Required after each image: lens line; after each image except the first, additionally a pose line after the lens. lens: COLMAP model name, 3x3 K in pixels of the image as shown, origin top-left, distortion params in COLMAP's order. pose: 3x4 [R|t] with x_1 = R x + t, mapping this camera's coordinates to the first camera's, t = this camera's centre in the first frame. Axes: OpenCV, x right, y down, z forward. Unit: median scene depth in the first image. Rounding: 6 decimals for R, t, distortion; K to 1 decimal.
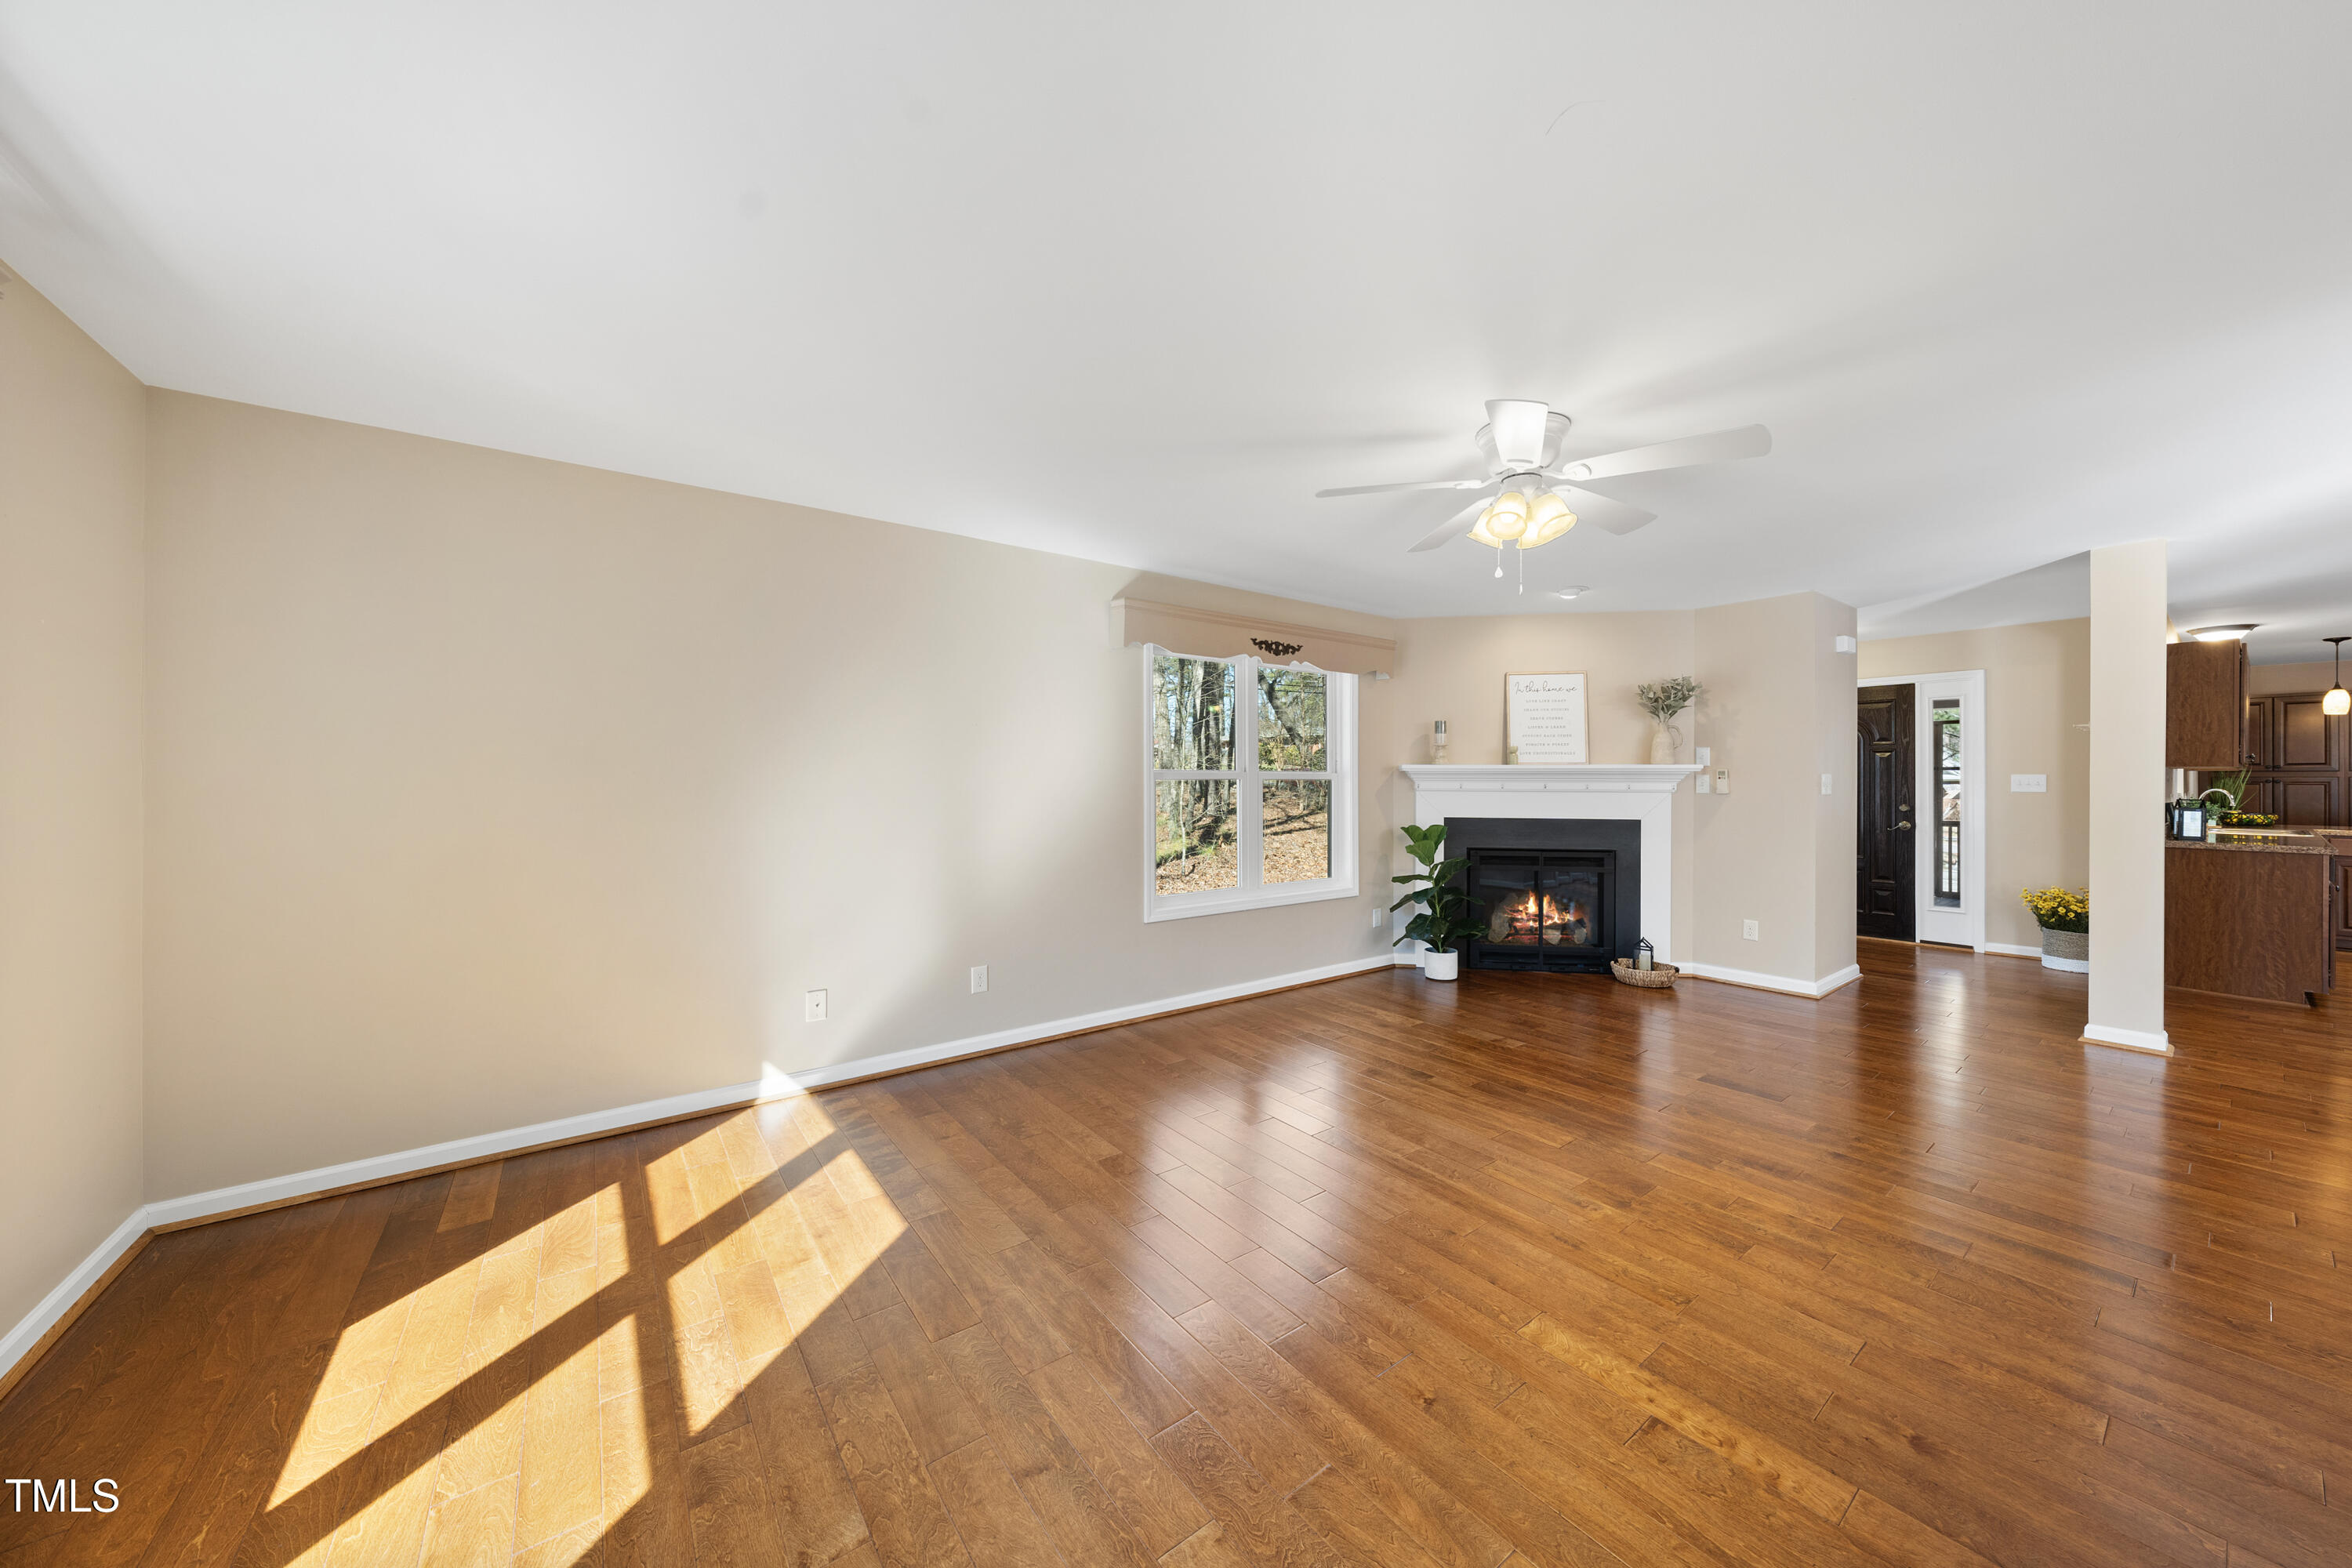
lens RADIAL K [[802.7, 0, 1176.0], [0, 802.7, 784.0], [0, 0, 1]] dist [0.000240, -0.000031]
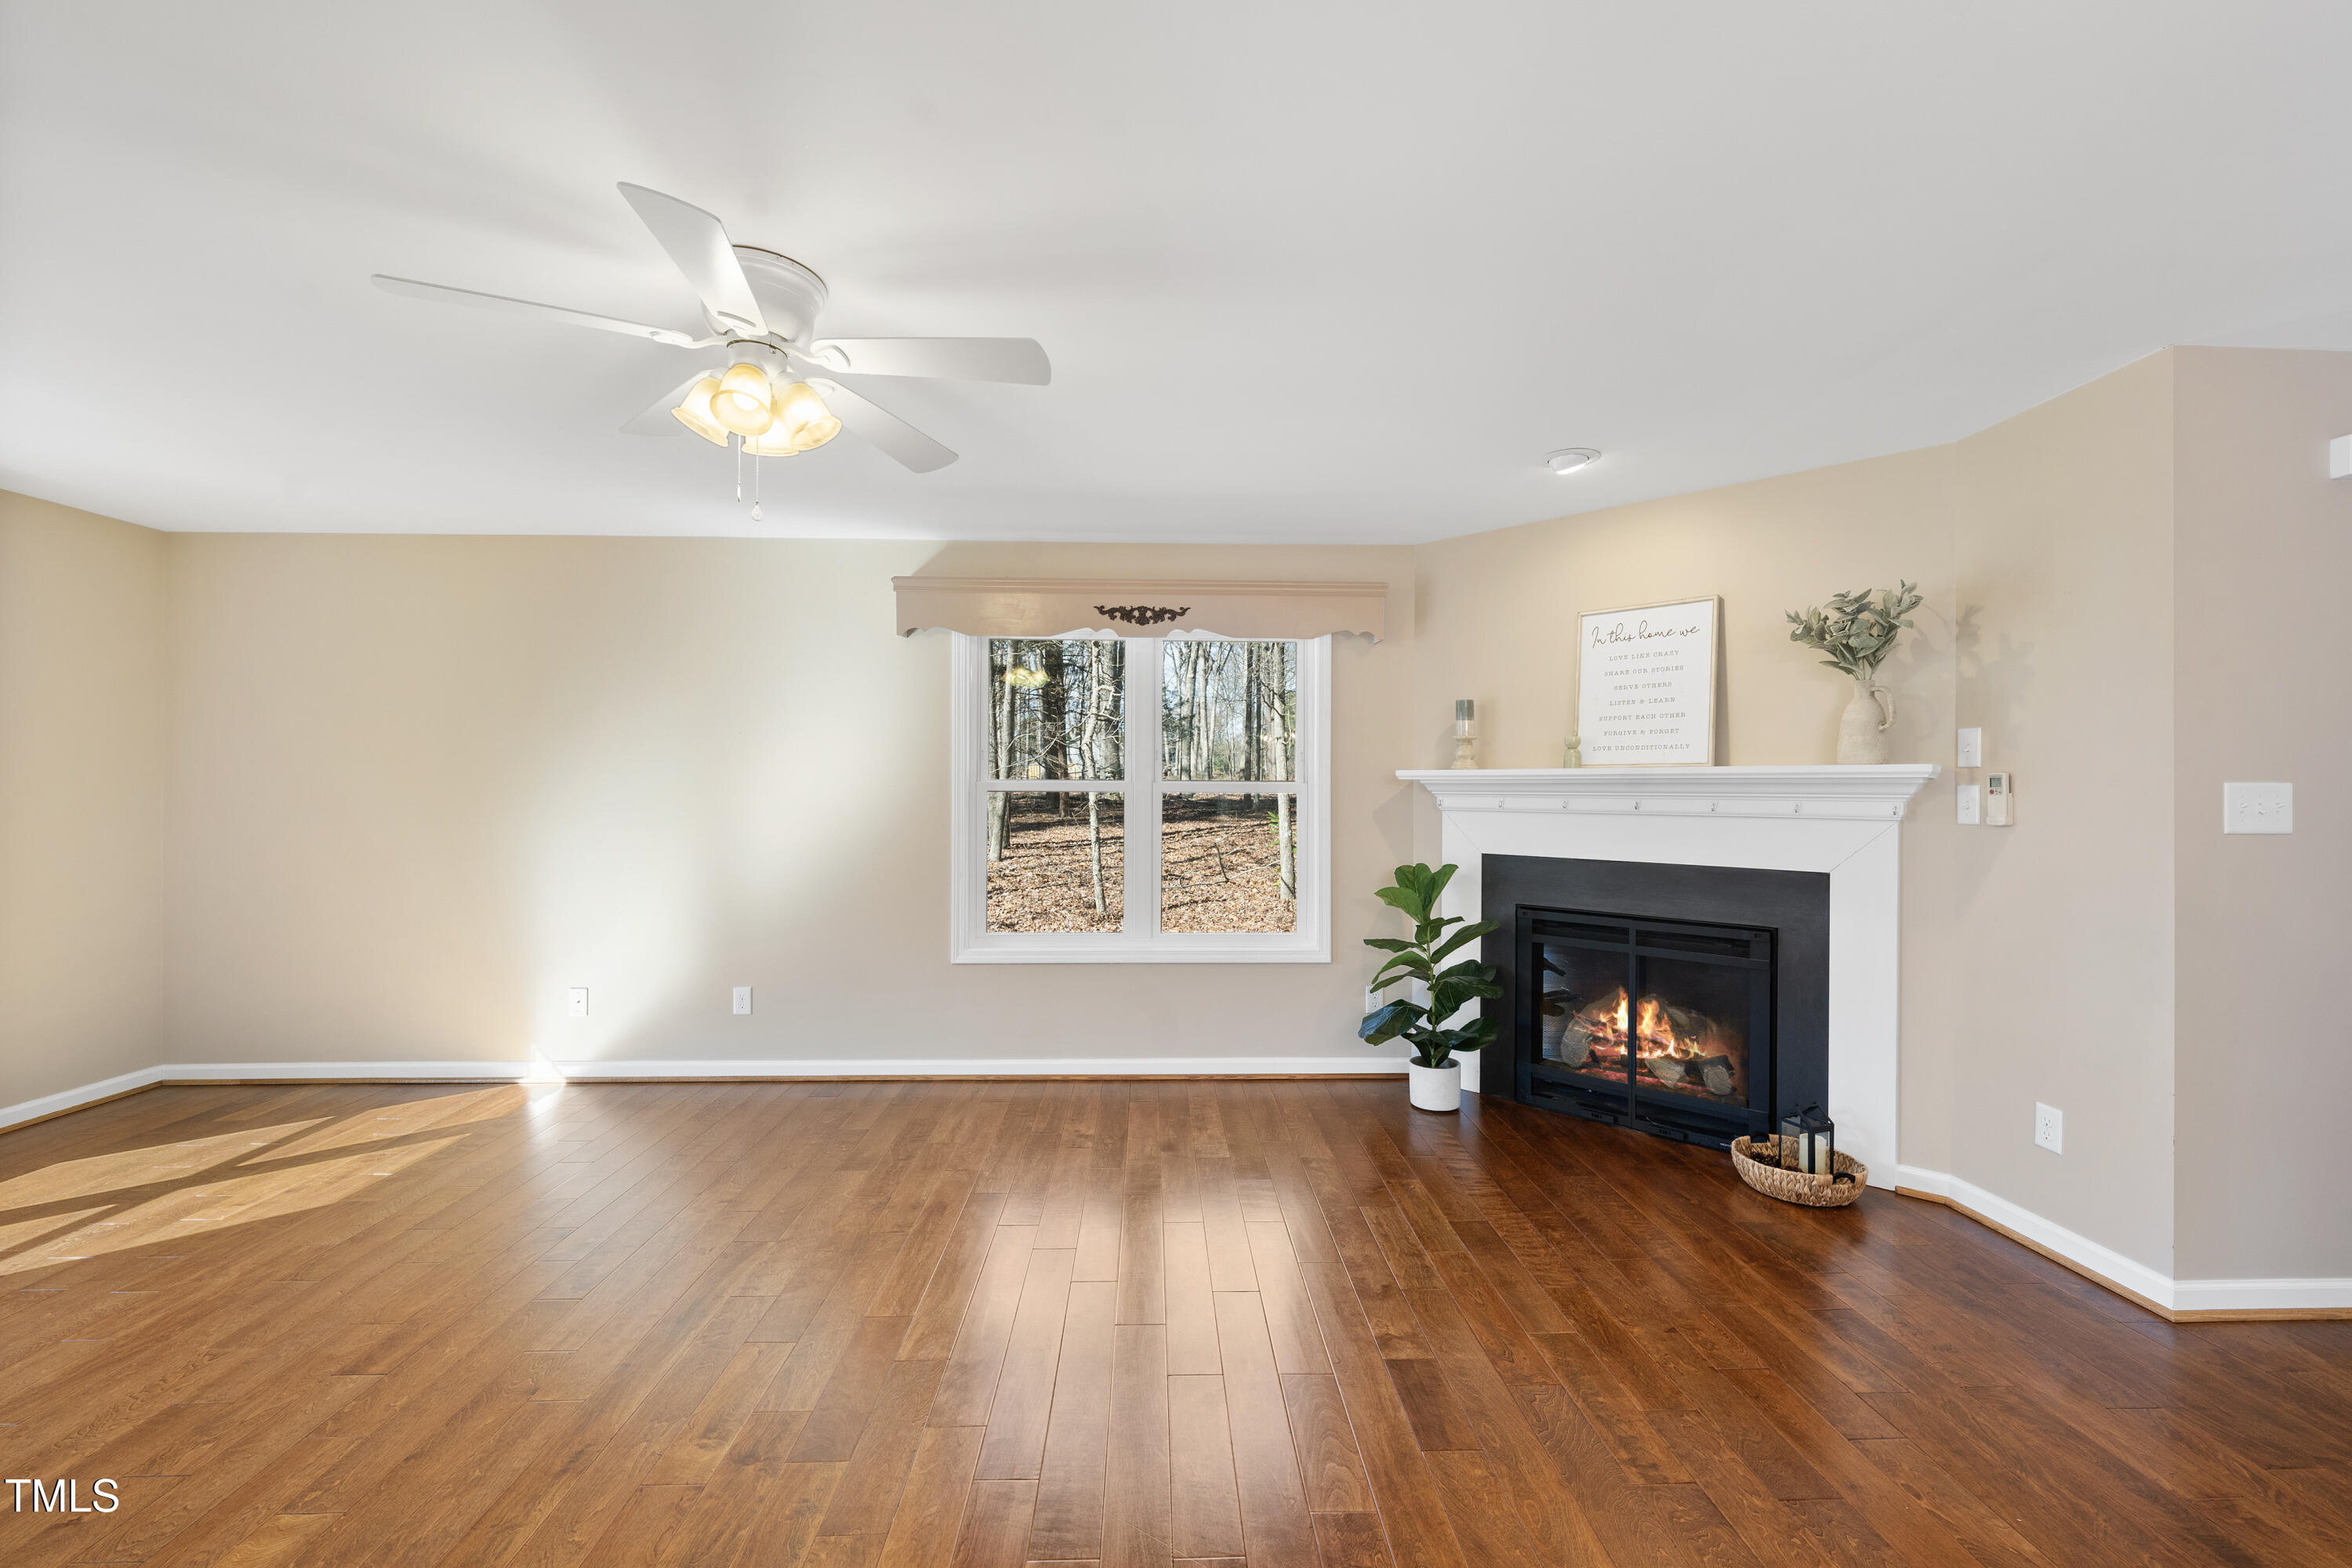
lens RADIAL K [[955.5, 0, 1176.0], [0, 955.5, 784.0], [0, 0, 1]] dist [-0.000659, 0.000013]
pose [[0.819356, -0.001303, -0.573283, 0.597847], [-0.007447, 0.999889, -0.012915, -0.001435], [0.573236, 0.014851, 0.819256, 0.267878]]
